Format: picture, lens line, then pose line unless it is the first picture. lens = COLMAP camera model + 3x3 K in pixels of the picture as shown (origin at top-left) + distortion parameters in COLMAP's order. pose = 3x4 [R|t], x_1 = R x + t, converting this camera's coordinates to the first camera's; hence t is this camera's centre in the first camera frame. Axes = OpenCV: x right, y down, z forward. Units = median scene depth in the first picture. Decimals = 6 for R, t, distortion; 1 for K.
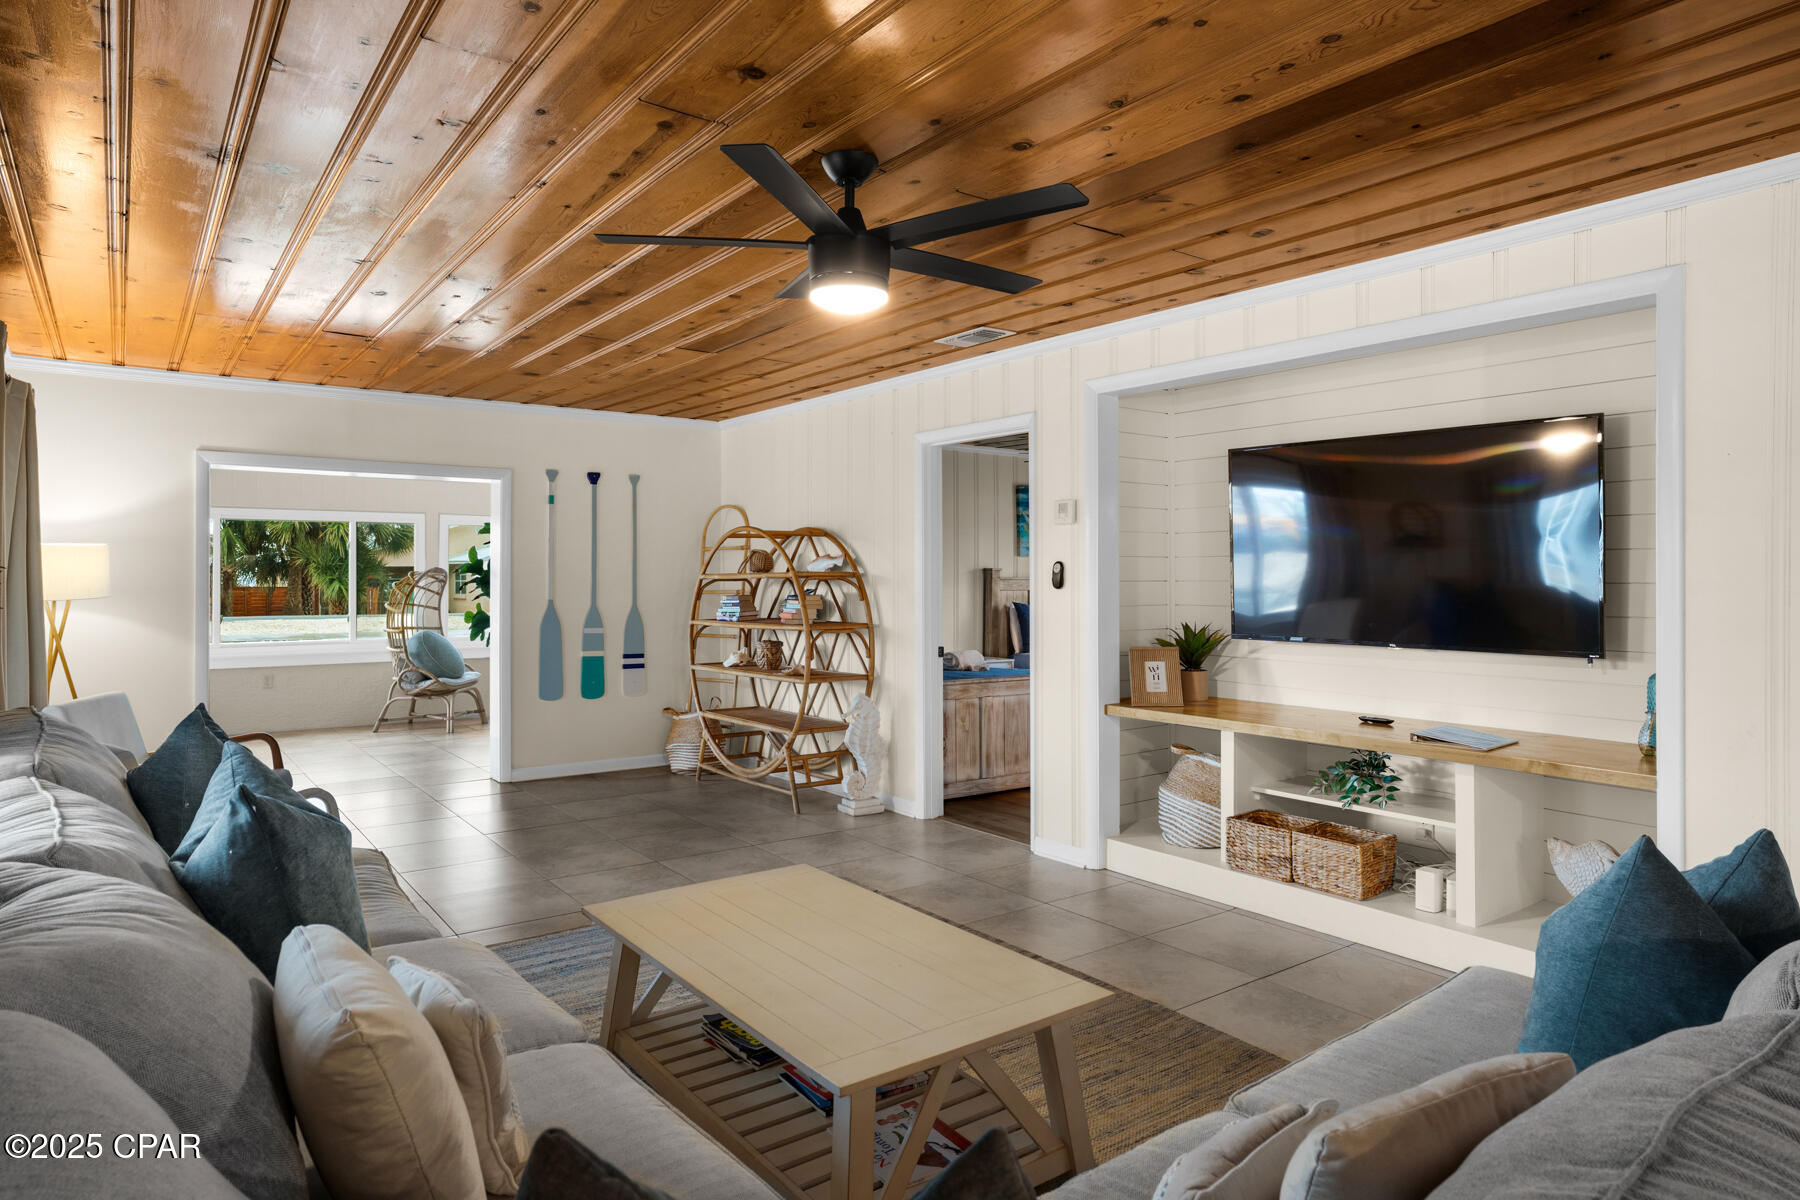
lens RADIAL K [[1062.4, 0, 901.8], [0, 1062.4, 568.7], [0, 0, 1]] dist [-0.001659, -0.000263]
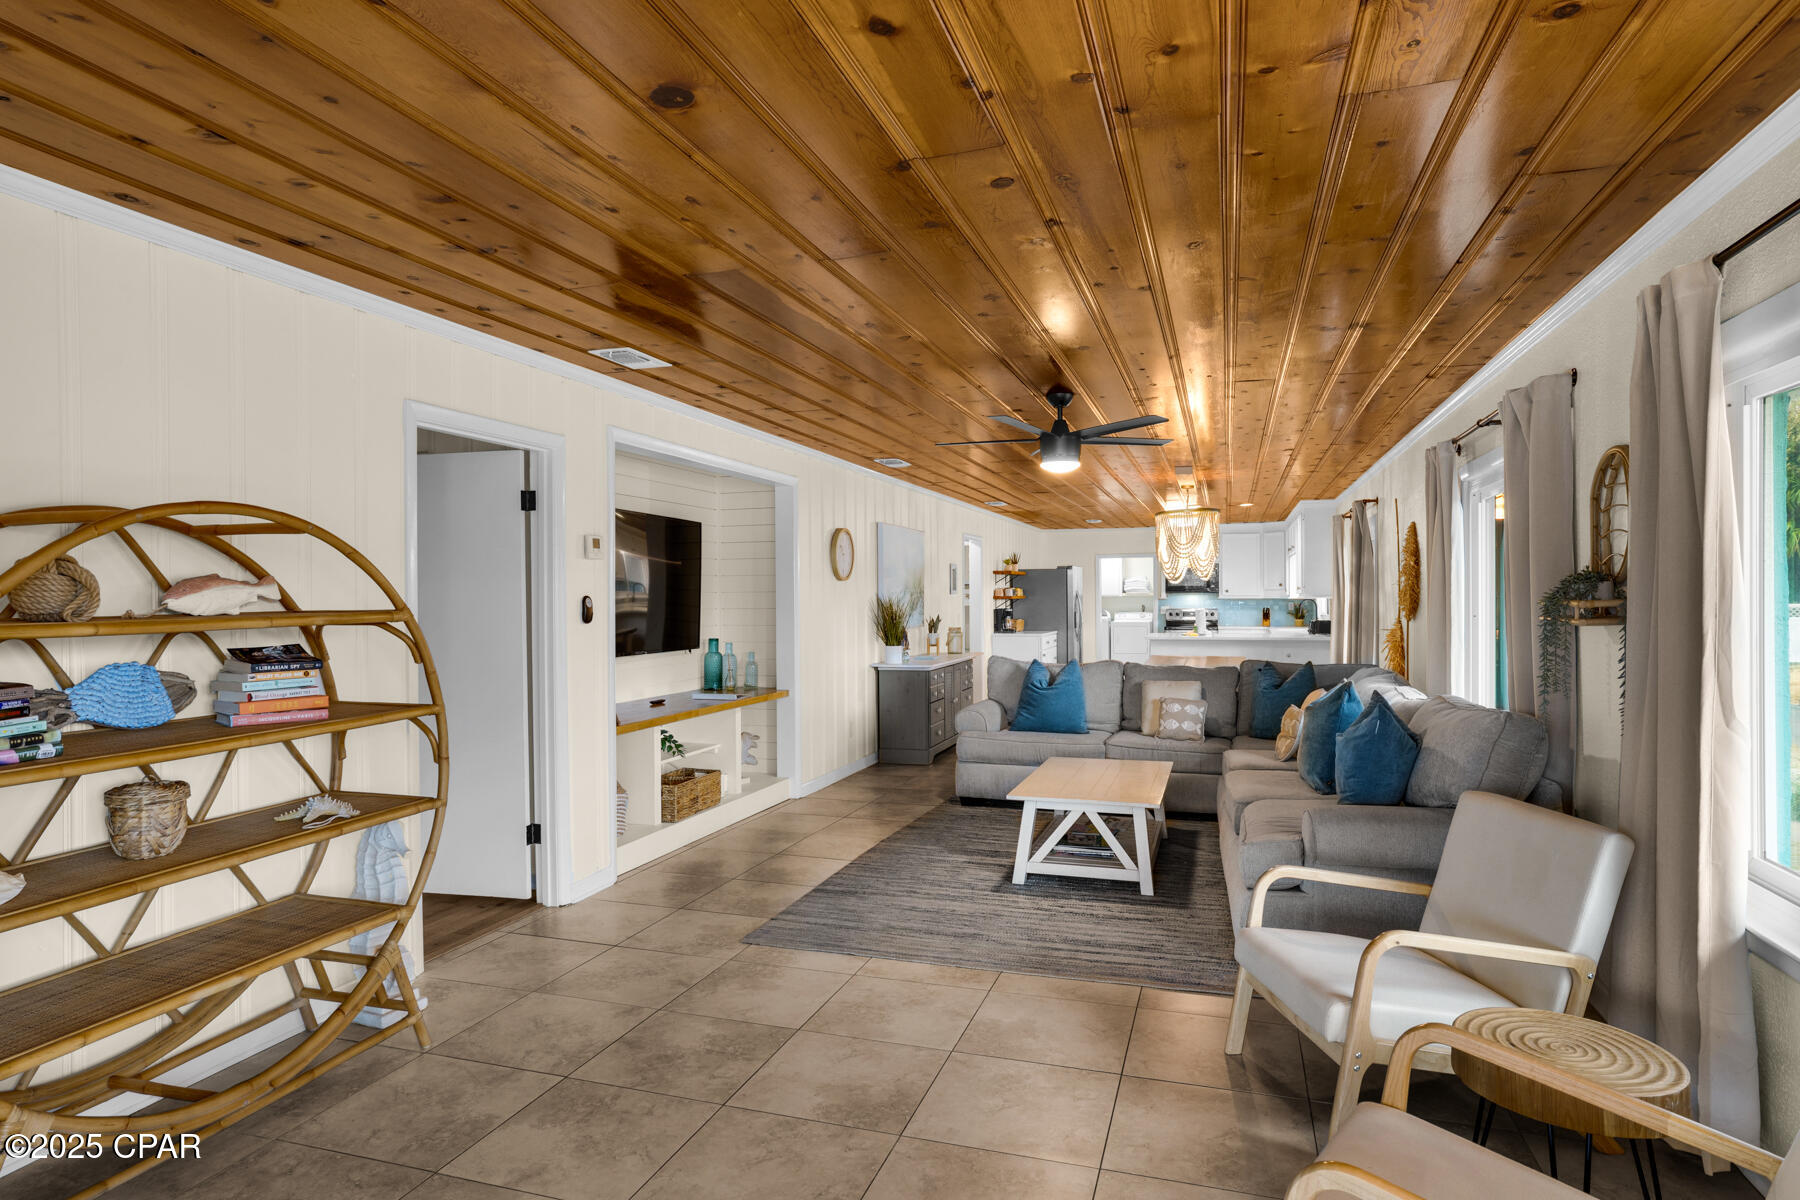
lens RADIAL K [[1023.7, 0, 900.0], [0, 1023.7, 600.0], [0, 0, 1]] dist [-0.050385, 0.000080]
pose [[-0.576208, 0.003693, 0.817295, -0.701766], [0.005589, 0.999984, -0.000578, -0.001012], [-0.817284, 0.004235, -0.576220, 1.144669]]
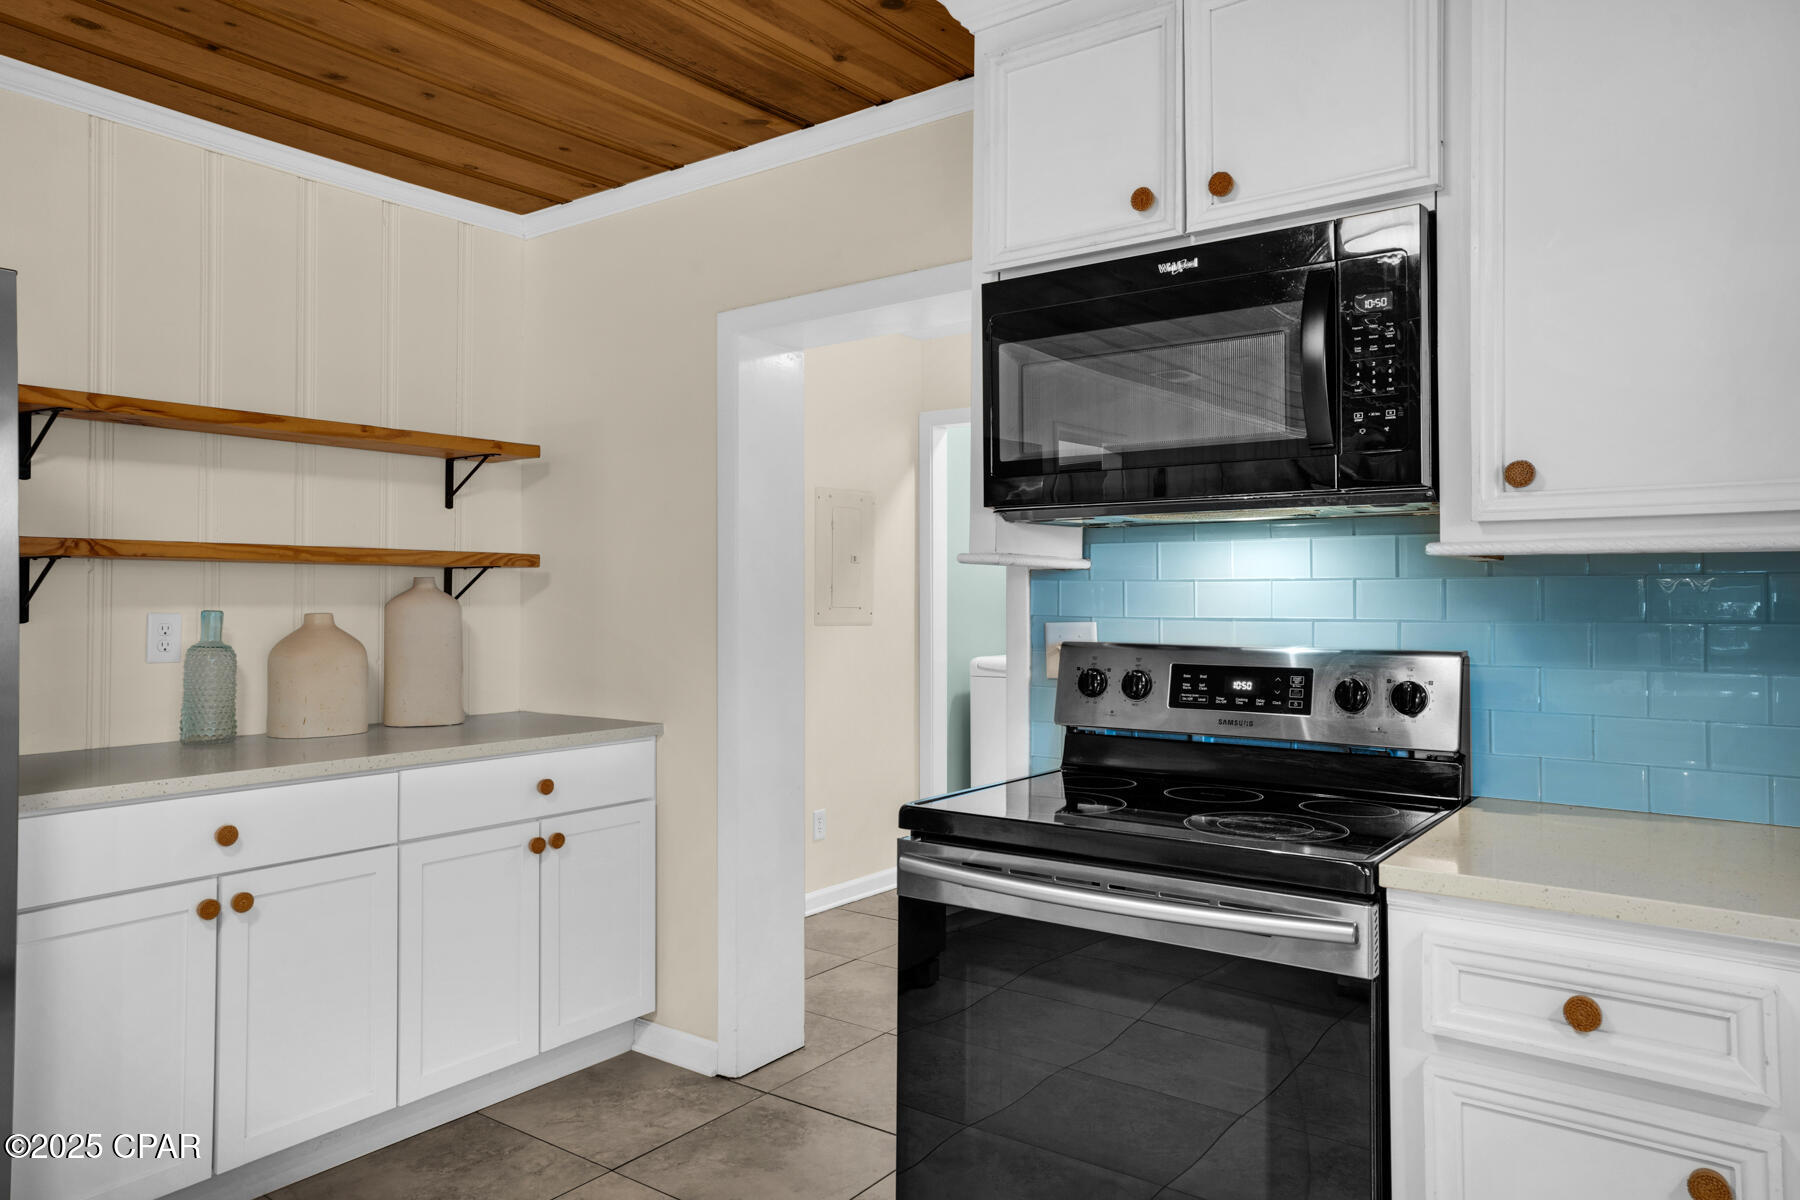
lens RADIAL K [[1177.5, 0, 898.6], [0, 1177.5, 587.8], [0, 0, 1]] dist [0.003950, 0.001171]
pose [[-0.284354, 0.010149, 0.958666, 0.741163], [-0.000517, 0.999942, -0.010739, 0.010667], [-0.958719, -0.003550, -0.284333, -0.852155]]
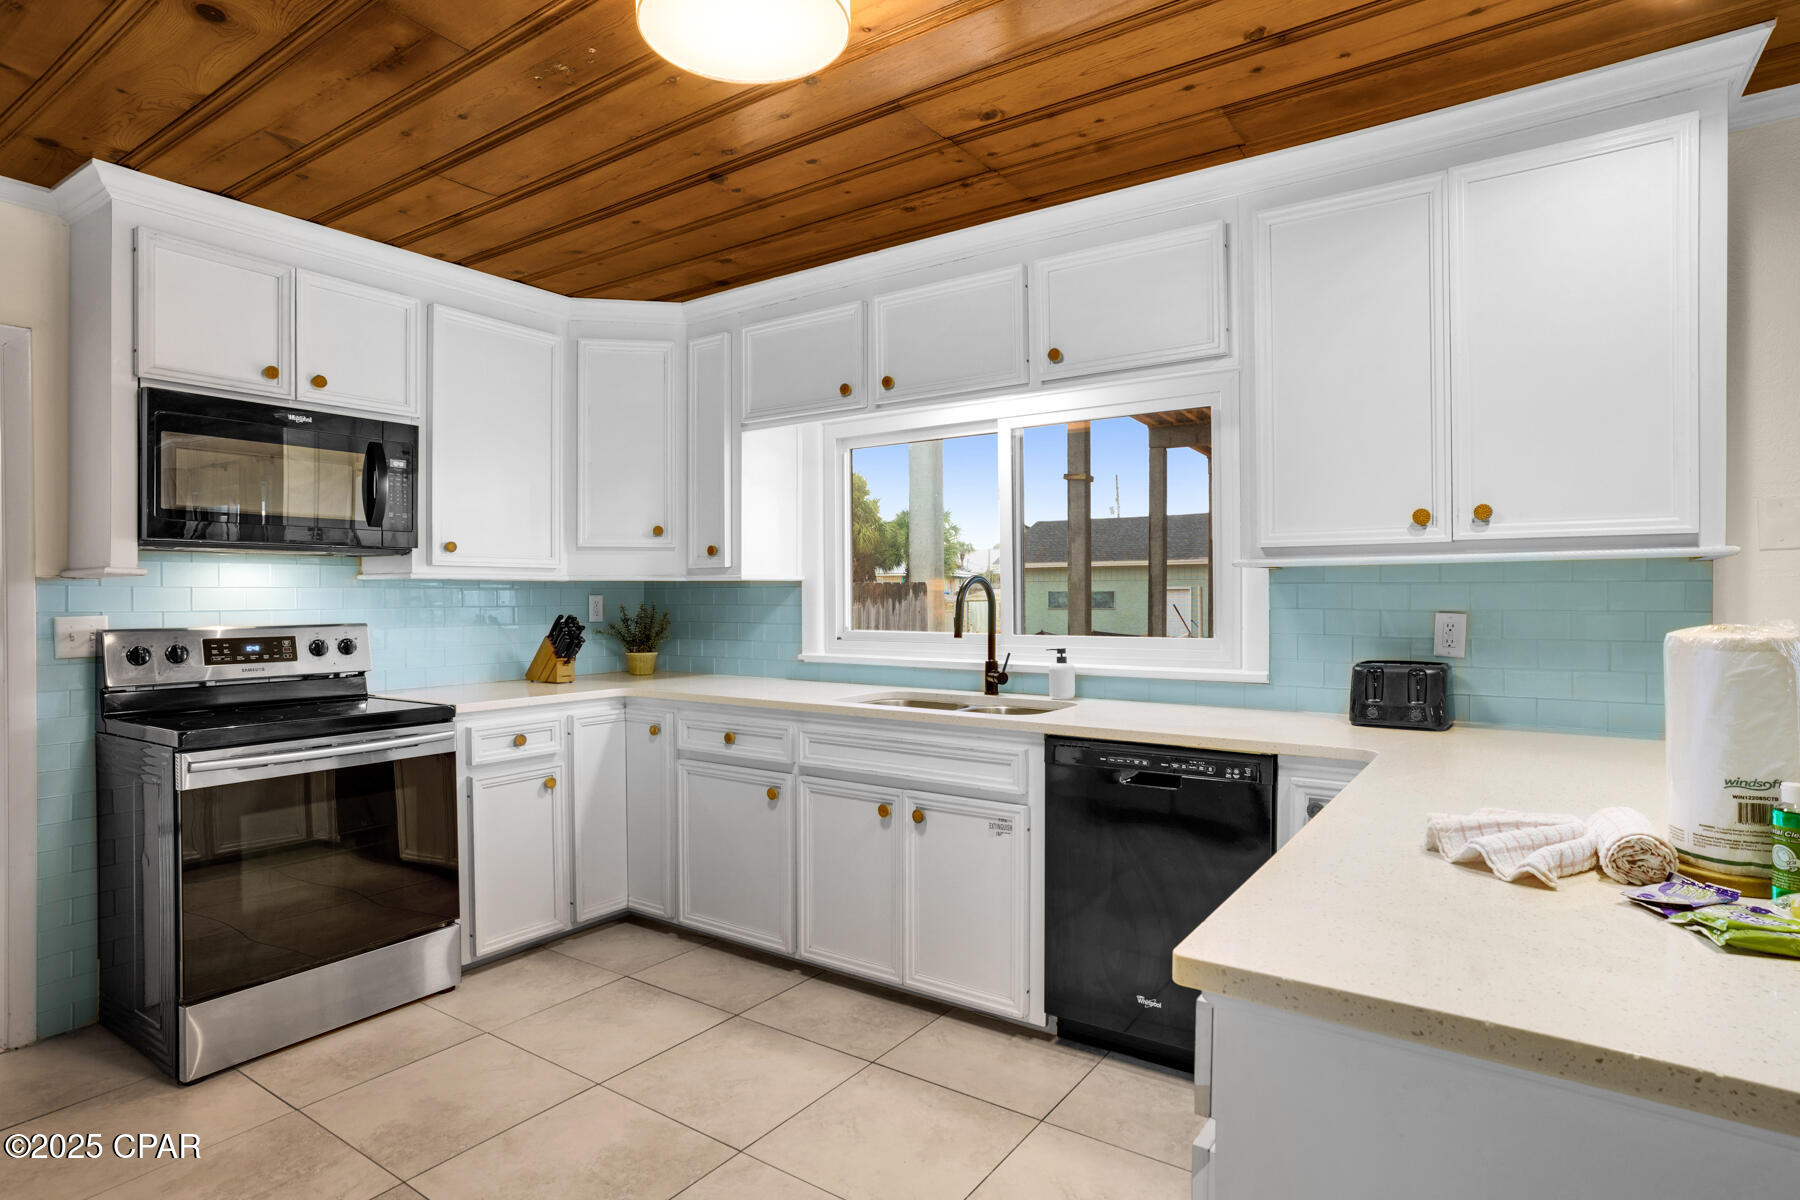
lens RADIAL K [[967.4, 0, 897.7], [0, 967.4, 593.4], [0, 0, 1]] dist [-0.061226, 0.045321]
pose [[-0.949832, 0.005571, -0.312710, 0.901296], [0.007077, 0.999968, -0.003681, 0.011749], [0.312679, -0.005709, -0.949842, -0.437620]]
